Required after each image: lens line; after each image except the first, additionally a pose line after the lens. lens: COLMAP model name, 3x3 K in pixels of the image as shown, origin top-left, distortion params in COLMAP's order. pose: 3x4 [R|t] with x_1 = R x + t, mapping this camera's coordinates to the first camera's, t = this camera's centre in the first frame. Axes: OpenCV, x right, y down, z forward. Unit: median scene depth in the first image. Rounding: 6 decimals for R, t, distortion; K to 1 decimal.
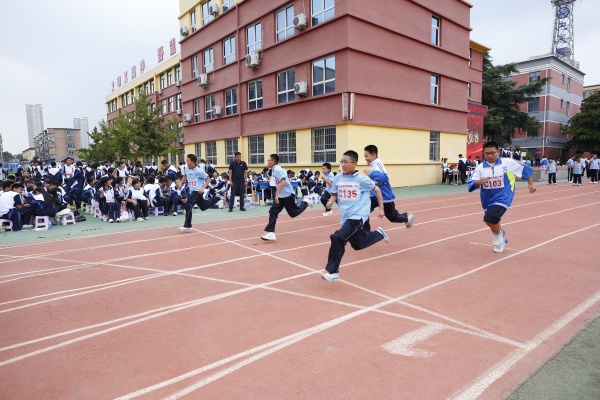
lens RADIAL K [[356.4, 0, 303.6], [0, 356.4, 199.7], [0, 0, 1]] dist [0.001275, 0.000977]
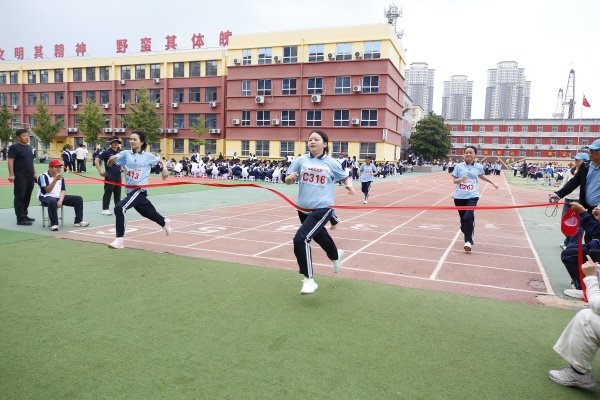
lens RADIAL K [[456.1, 0, 310.3], [0, 456.1, 211.9], [0, 0, 1]] dist [0.011055, 0.006555]
pose [[0.857094, -0.020861, 0.514738, -1.571924], [0.011346, 0.999702, 0.021622, 0.141739], [-0.515036, -0.012692, 0.857075, -1.105269]]
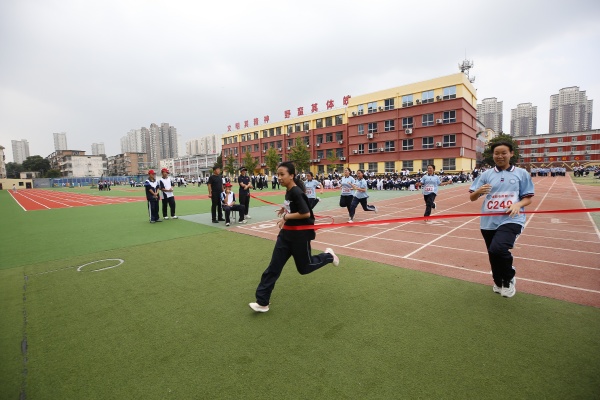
lens RADIAL K [[286.5, 0, 297.8], [0, 286.5, 203.7], [0, 0, 1]] dist [-0.034813, 0.008823]
pose [[0.985269, -0.034696, 0.167455, -1.530714], [0.036032, 0.999338, -0.004949, 0.137823], [-0.167173, 0.010910, 0.985867, -1.076351]]
